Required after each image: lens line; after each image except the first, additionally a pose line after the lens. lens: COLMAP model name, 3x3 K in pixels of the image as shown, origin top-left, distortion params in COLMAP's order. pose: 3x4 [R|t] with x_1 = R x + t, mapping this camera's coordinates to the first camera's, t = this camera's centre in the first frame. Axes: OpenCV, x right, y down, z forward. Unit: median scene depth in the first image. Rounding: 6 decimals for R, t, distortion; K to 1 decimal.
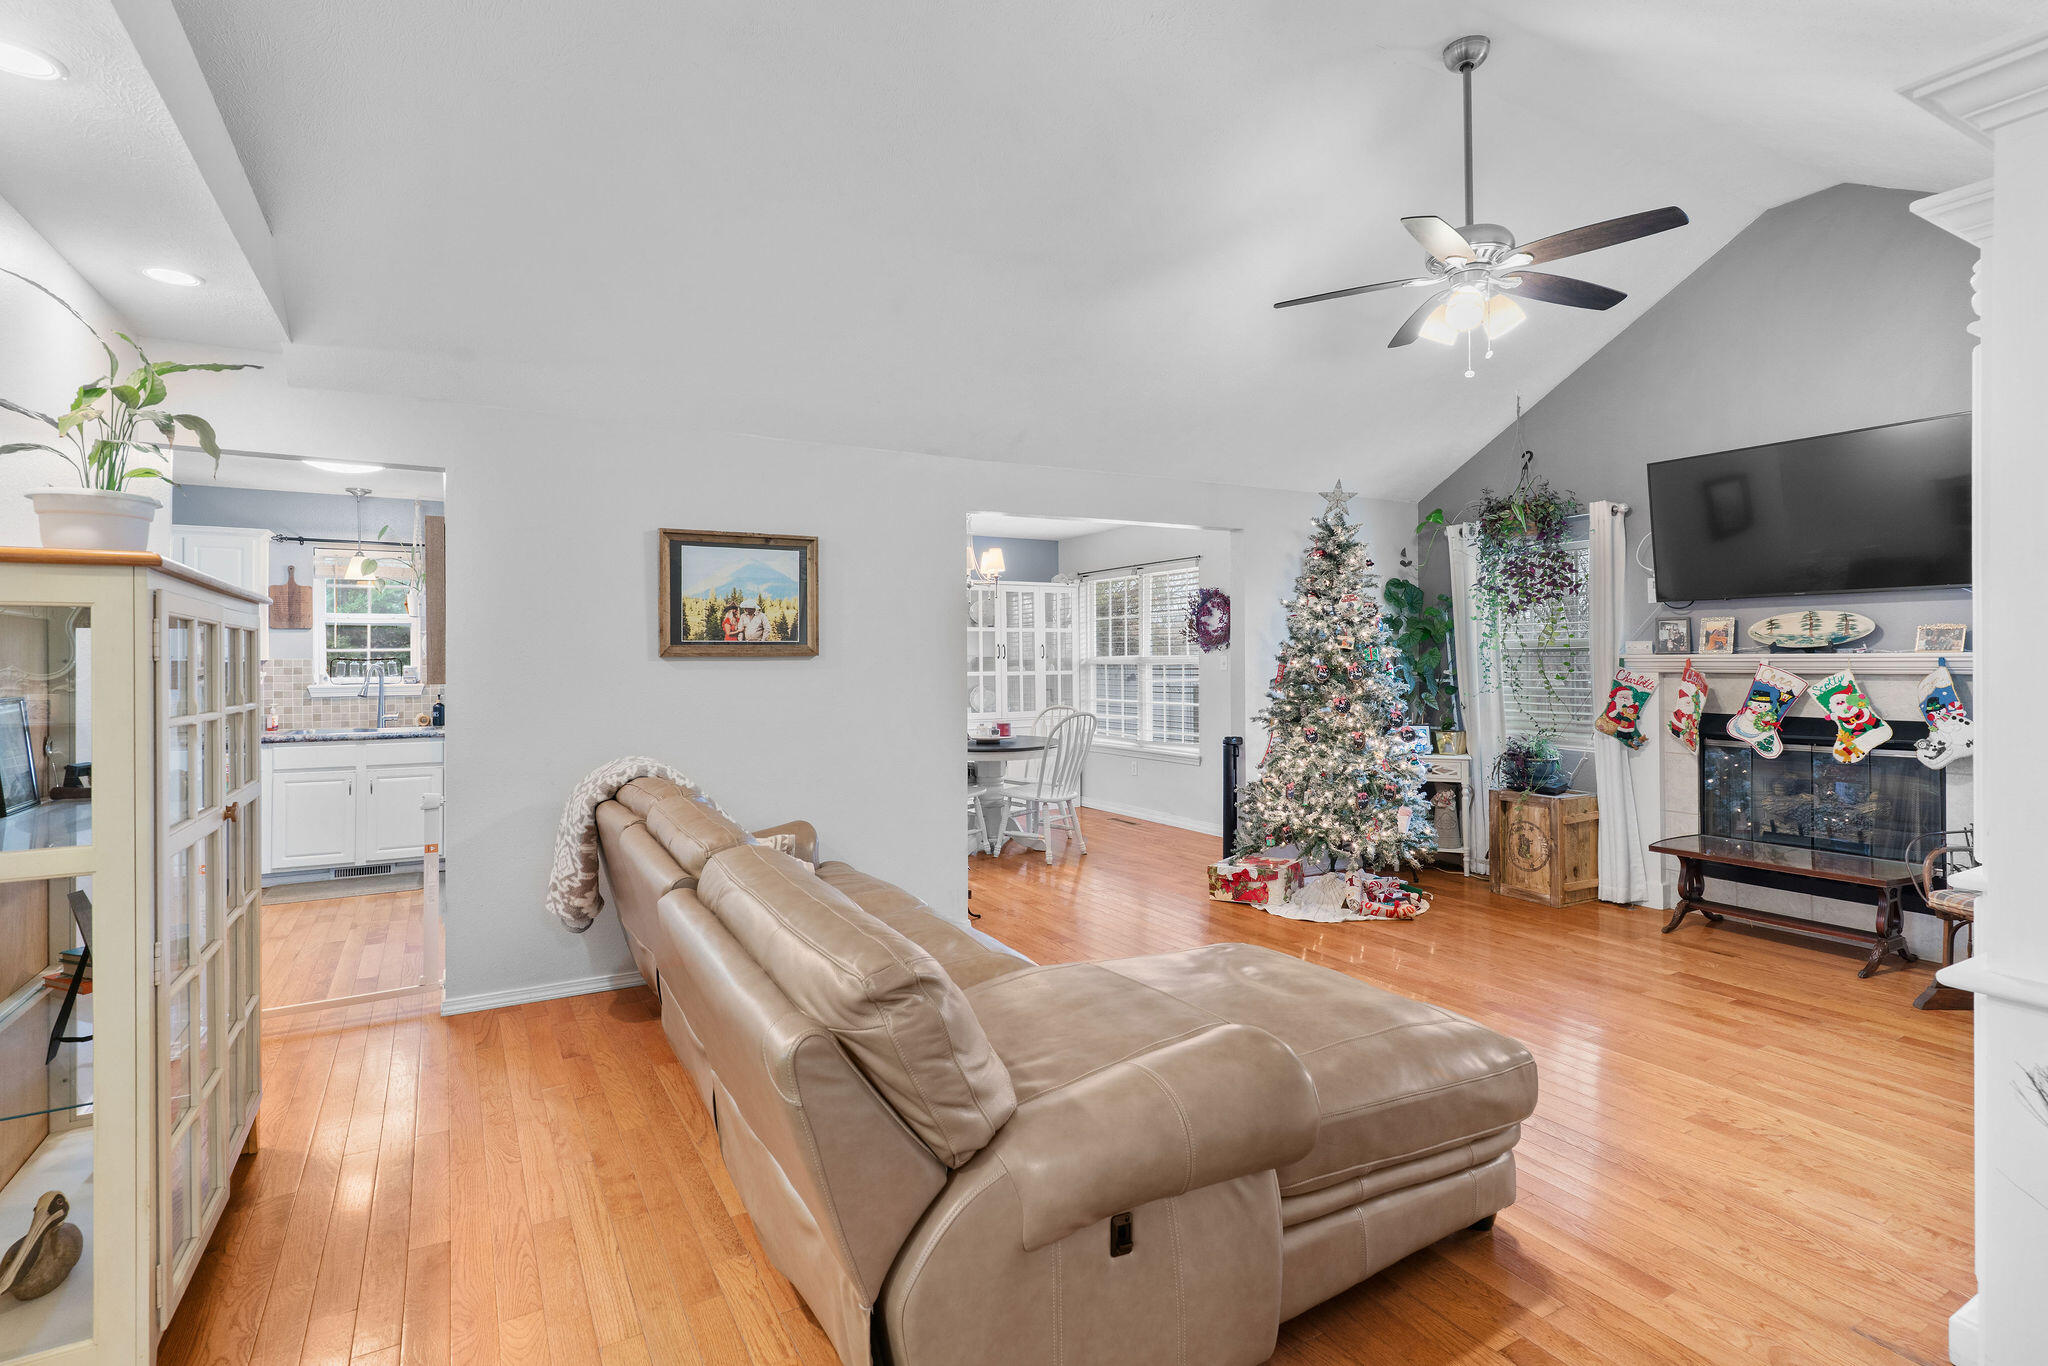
lens RADIAL K [[981.6, 0, 1012.4], [0, 981.6, 658.9], [0, 0, 1]] dist [0.002896, 0.000265]
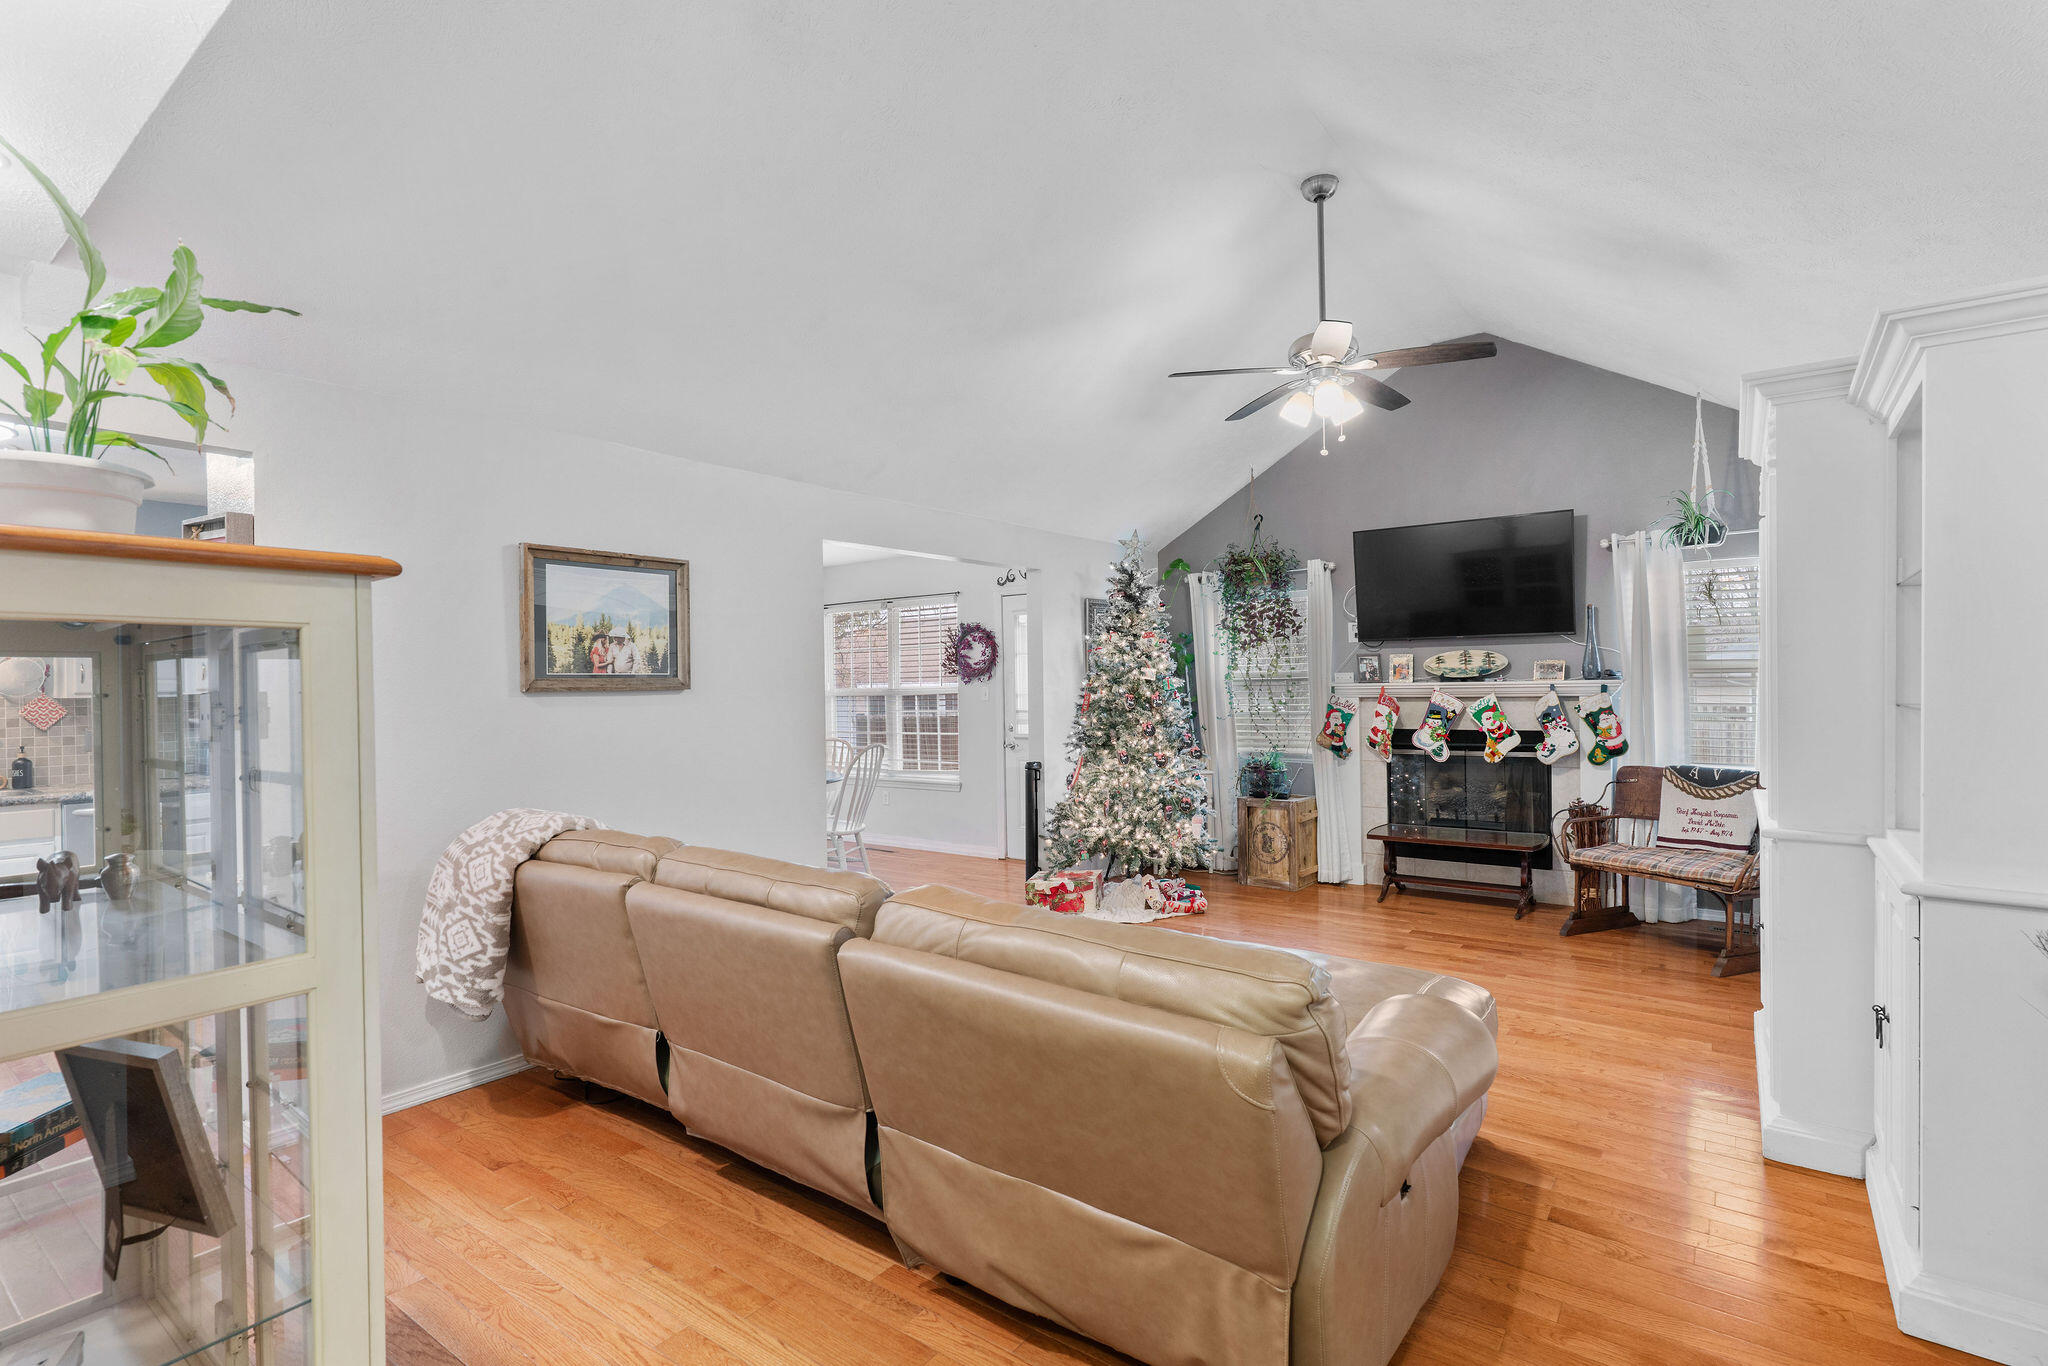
lens RADIAL K [[960.3, 0, 1031.2], [0, 960.3, 691.8], [0, 0, 1]] dist [0.000056, 0.000300]
pose [[0.916582, -0.008988, 0.399747, -0.235090], [0.008441, 0.999959, 0.003129, -0.001113], [-0.399759, 0.000506, 0.916620, 0.040835]]
